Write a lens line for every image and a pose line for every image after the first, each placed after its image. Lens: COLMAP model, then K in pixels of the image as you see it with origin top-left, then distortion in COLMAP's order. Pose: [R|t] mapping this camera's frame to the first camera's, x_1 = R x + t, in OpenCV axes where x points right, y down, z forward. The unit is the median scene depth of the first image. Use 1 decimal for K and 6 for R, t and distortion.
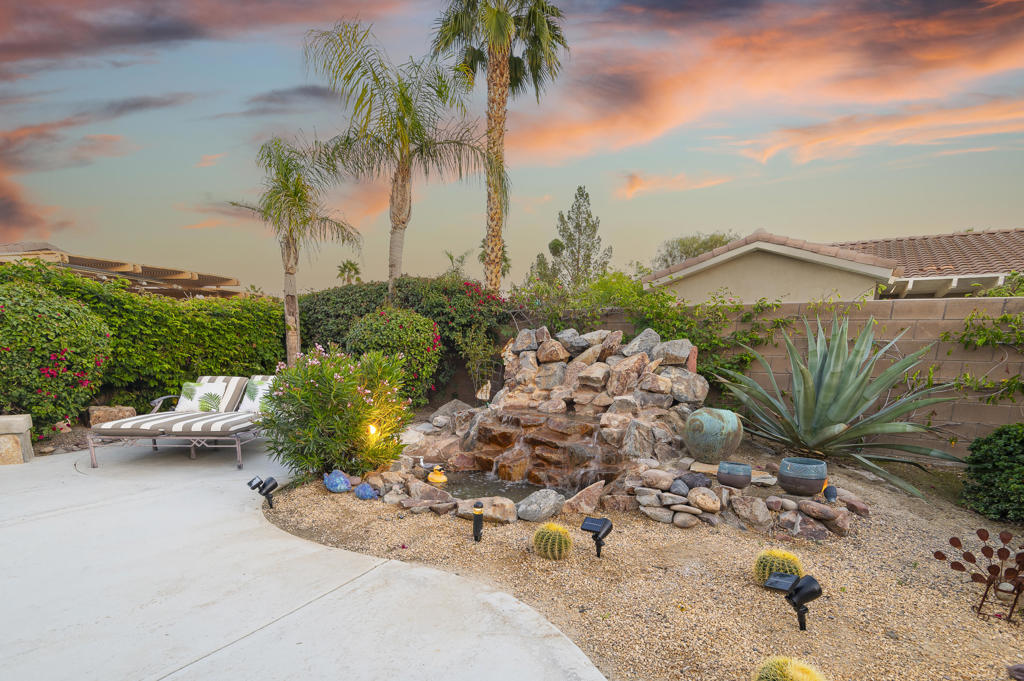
lens RADIAL K [[468.8, 0, 540.5], [0, 468.8, 441.3], [0, 0, 1]] dist [0.000799, -0.000974]
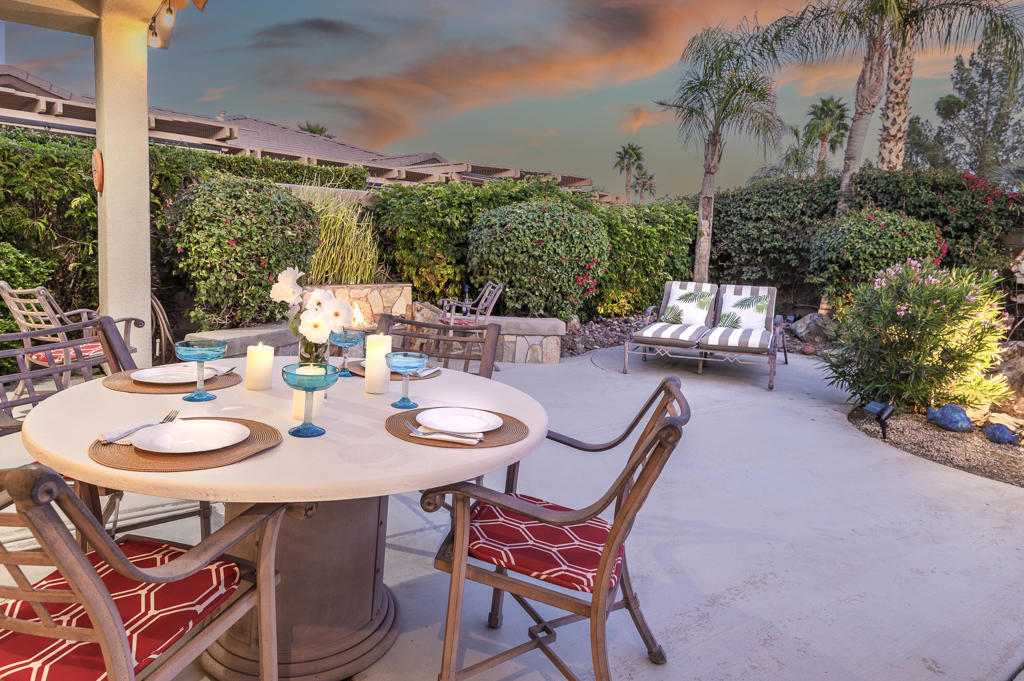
lens RADIAL K [[634.6, 0, 513.0], [0, 634.6, 309.5], [0, 0, 1]] dist [0.044250, -0.057118]
pose [[0.892617, 0.050325, -0.447999, -0.496785], [-0.094972, 0.992439, -0.077744, 0.044153], [0.440699, 0.111943, 0.890648, -0.334654]]
